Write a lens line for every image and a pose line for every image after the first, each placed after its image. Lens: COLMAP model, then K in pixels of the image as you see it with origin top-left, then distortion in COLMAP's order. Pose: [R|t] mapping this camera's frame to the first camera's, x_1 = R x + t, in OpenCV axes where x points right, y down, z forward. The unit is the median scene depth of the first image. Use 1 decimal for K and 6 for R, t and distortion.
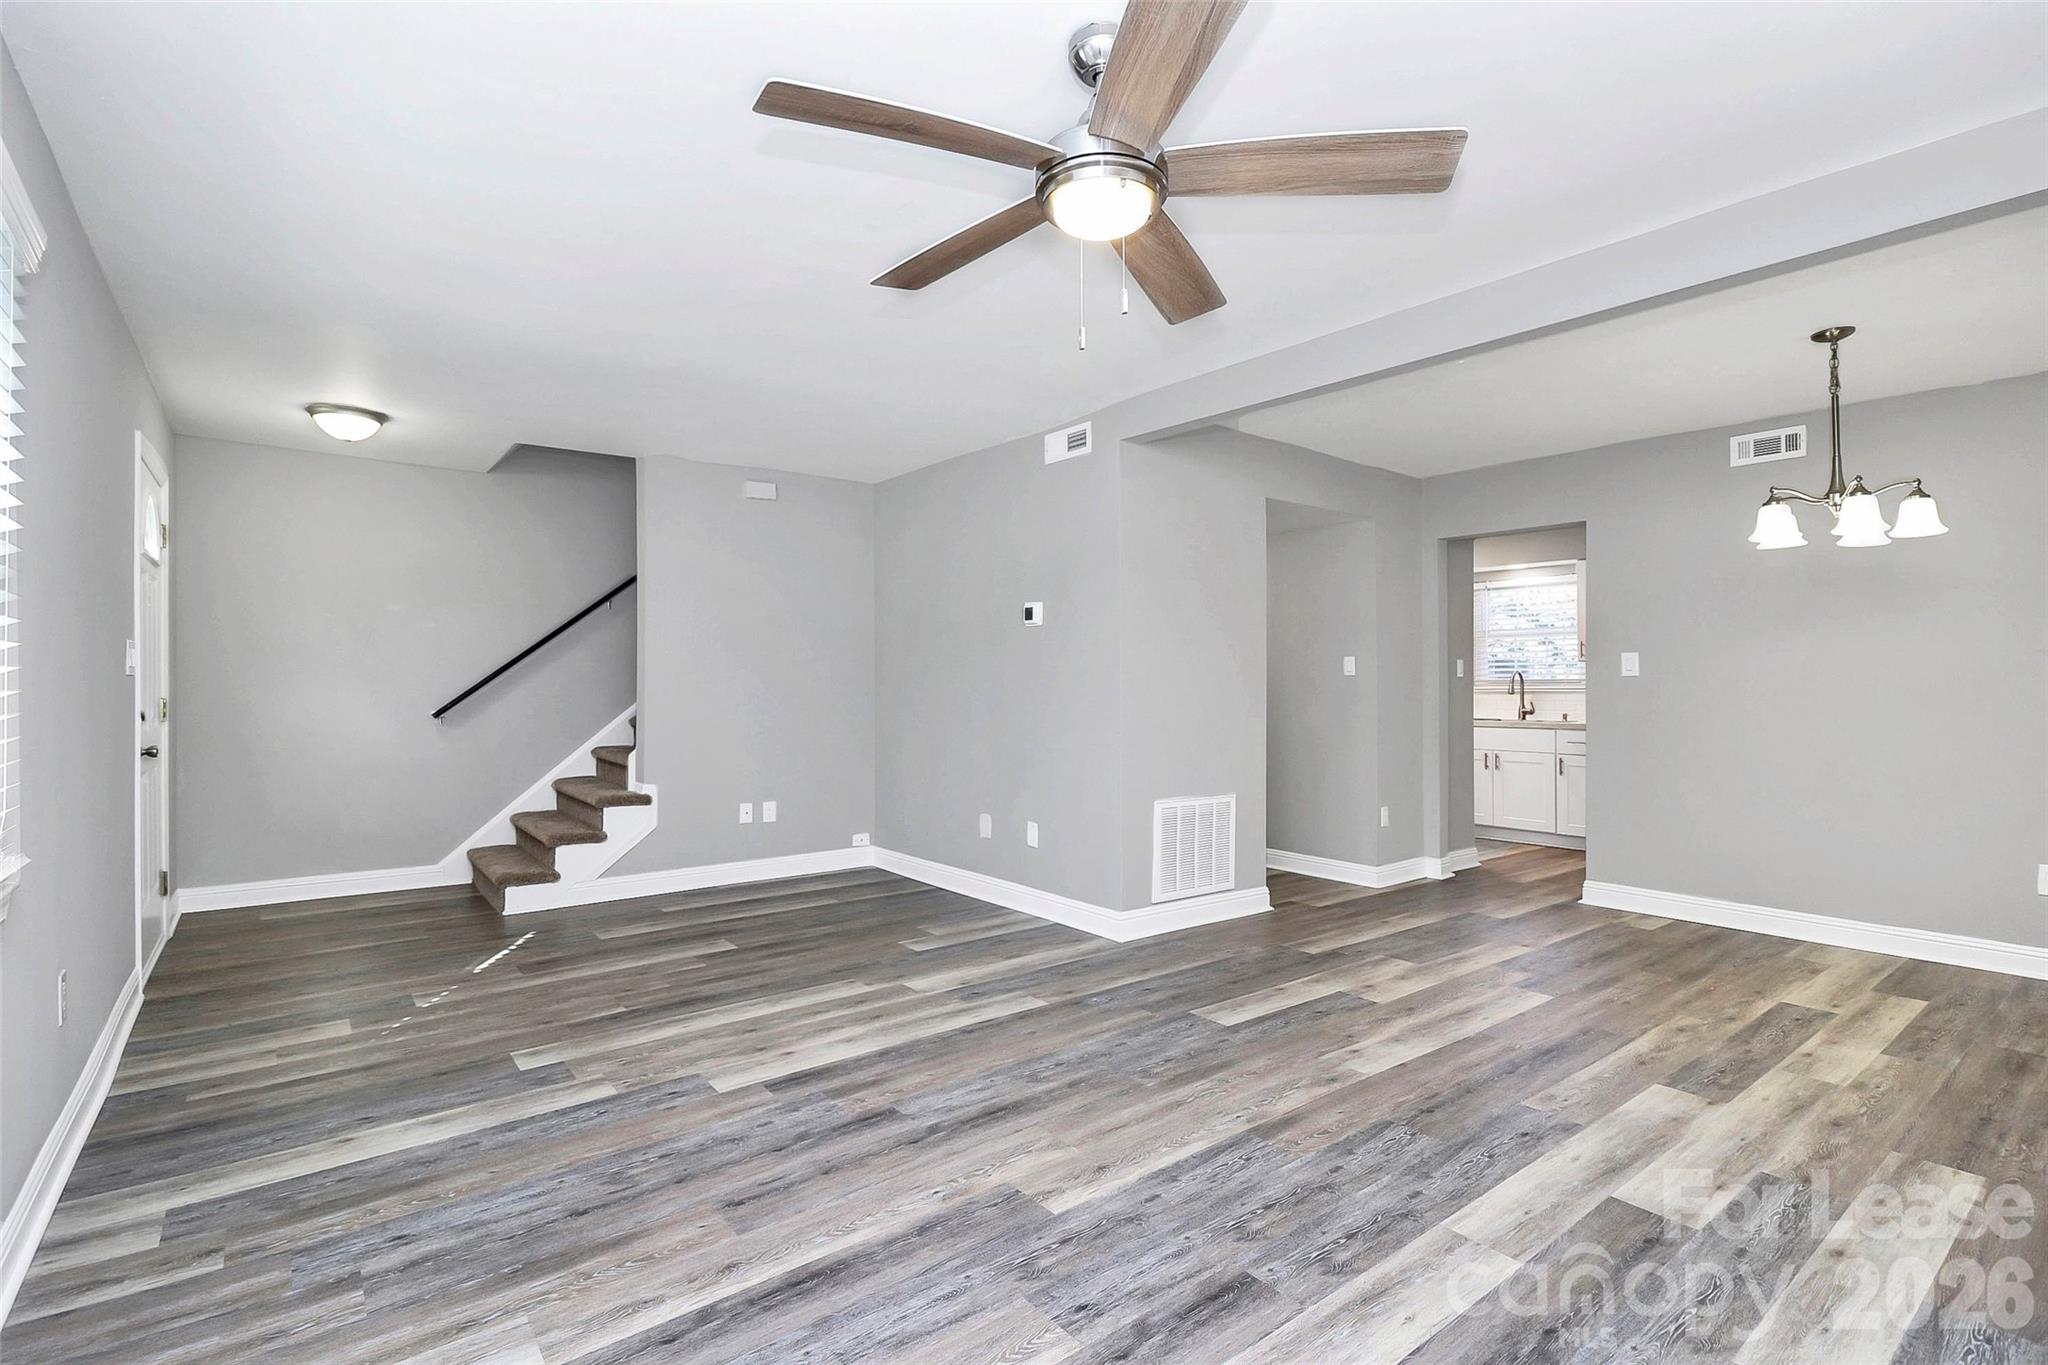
lens RADIAL K [[971.5, 0, 1032.5], [0, 971.5, 672.6], [0, 0, 1]] dist [0.003791, -0.010303]
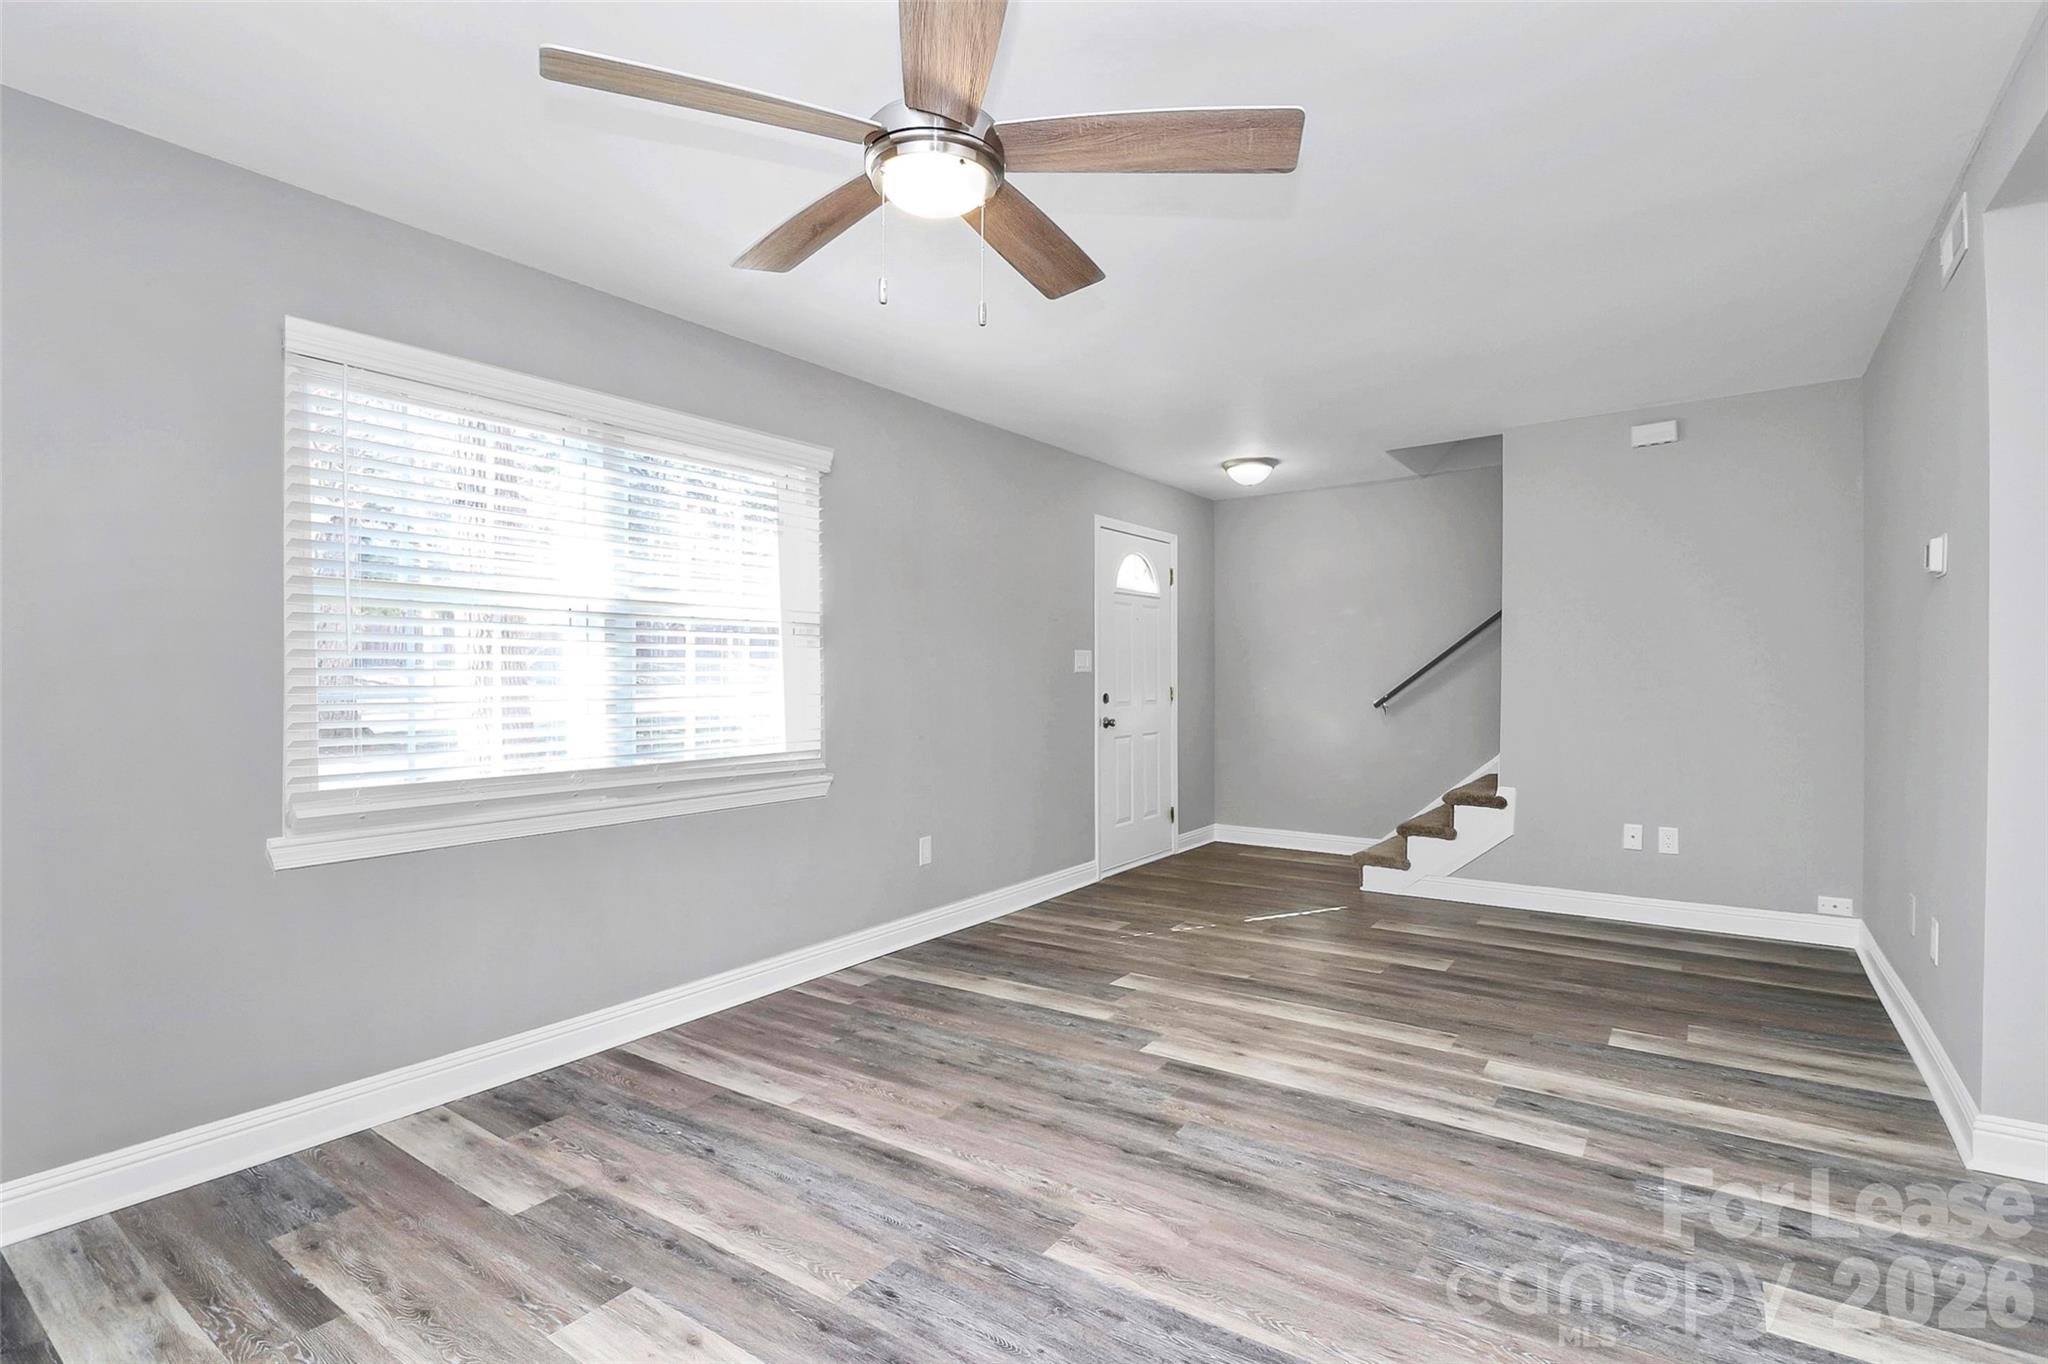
lens RADIAL K [[991.7, 0, 1018.5], [0, 991.7, 676.6], [0, 0, 1]] dist [0.003106, -0.009088]
pose [[0.273074, -0.000873, -0.961993, 0.533797], [0.013609, 0.999903, 0.002956, 0.002427], [0.961897, -0.013899, 0.273059, 0.419151]]
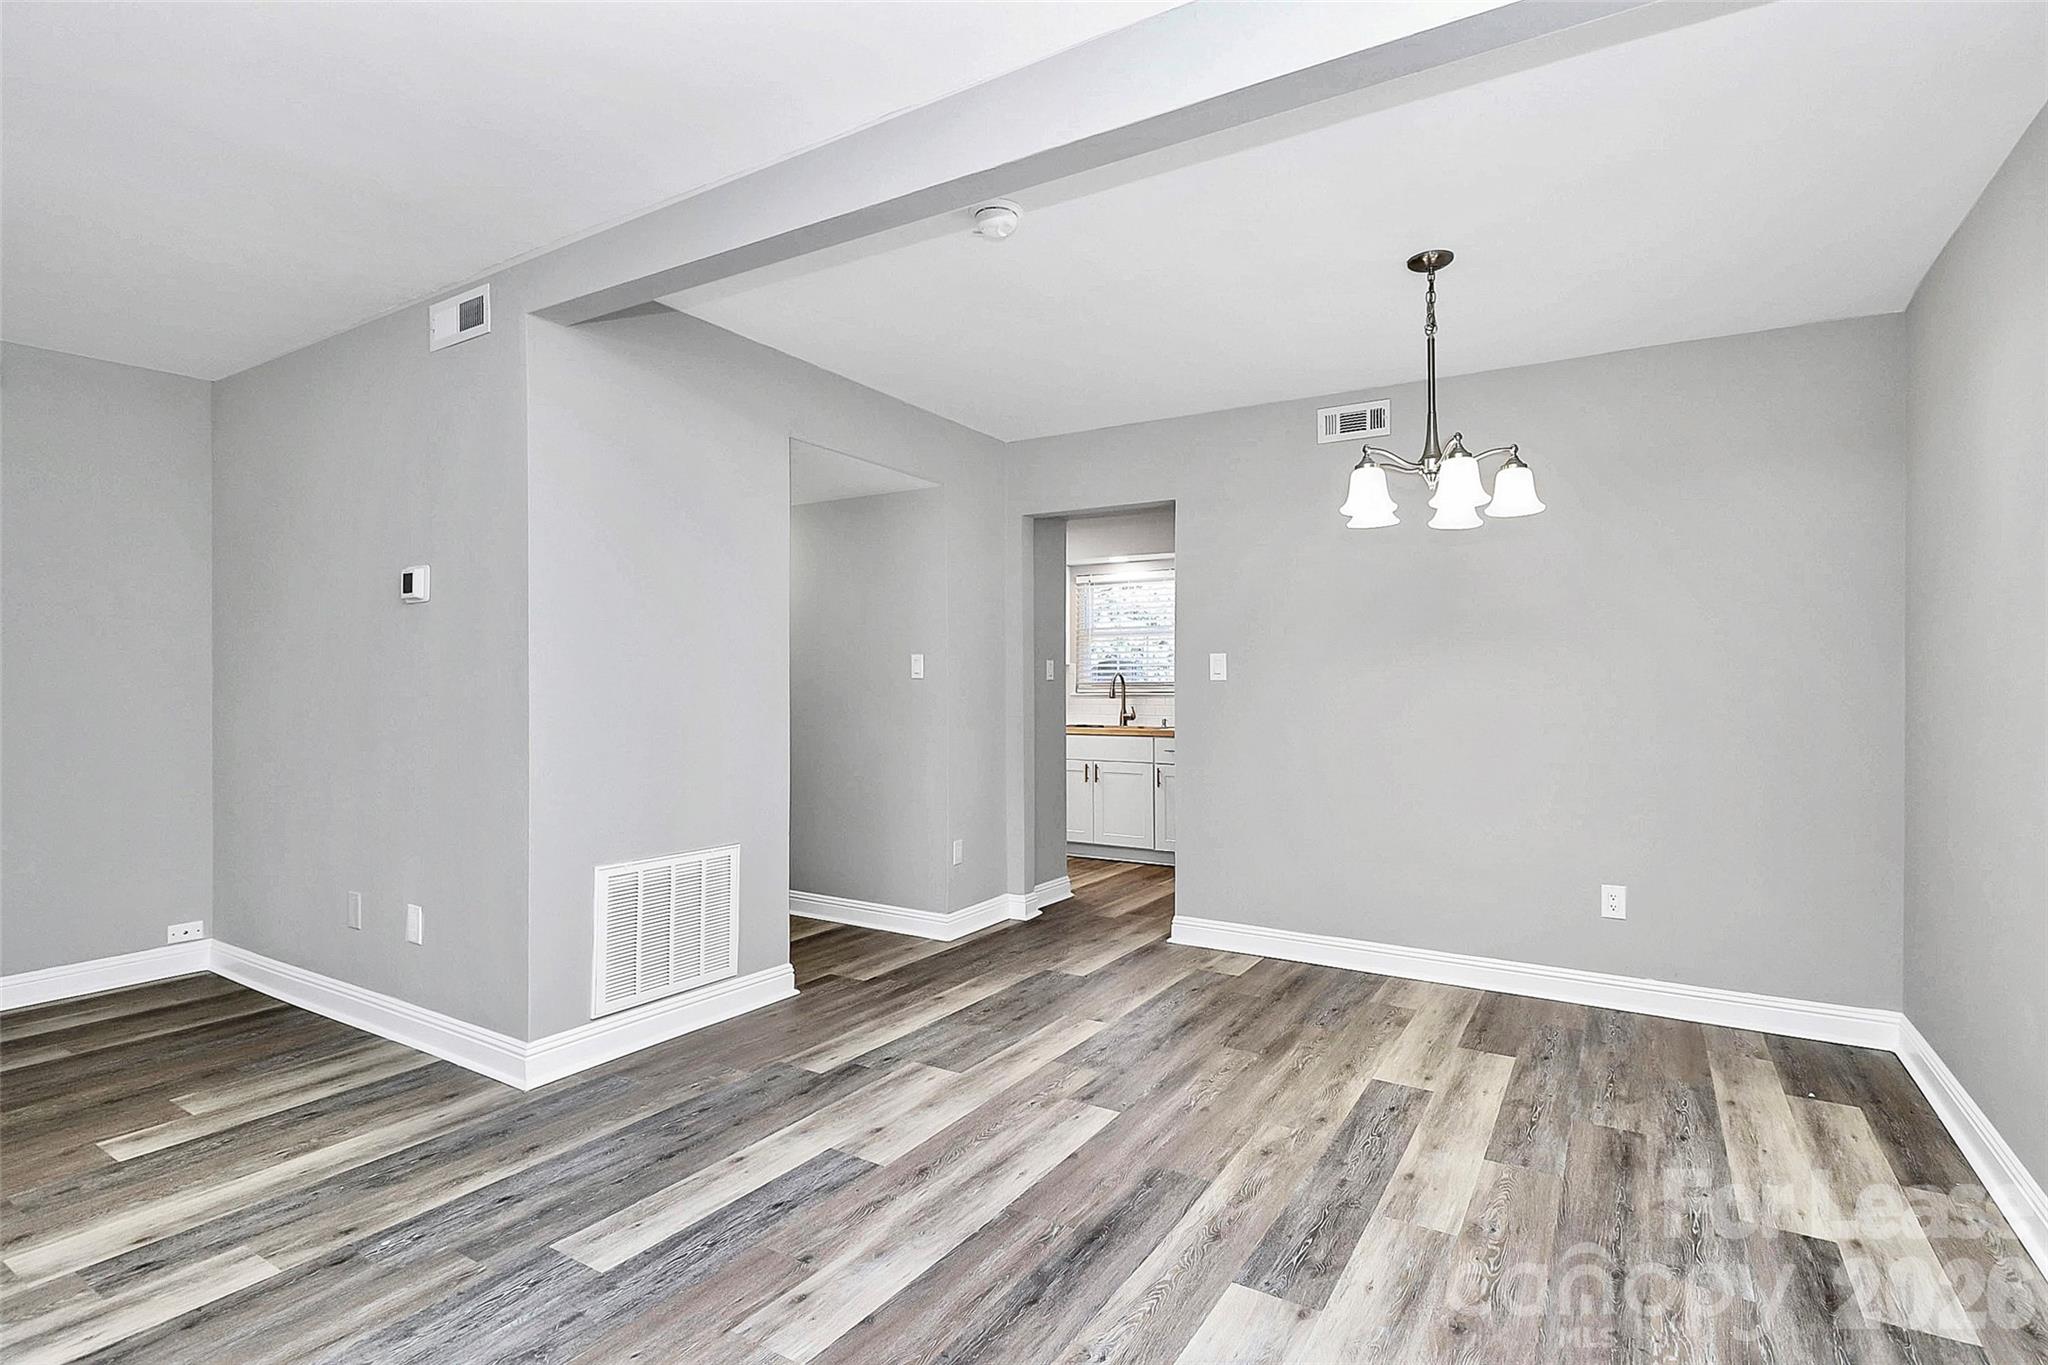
lens RADIAL K [[991.7, 0, 1018.5], [0, 991.7, 677.1], [0, 0, 1]] dist [0.003106, -0.009088]
pose [[0.943879, 0.000227, 0.330291, 0.212942], [-0.001254, 0.999995, 0.002898, -0.001756], [-0.330289, -0.003149, 0.943875, 0.308891]]
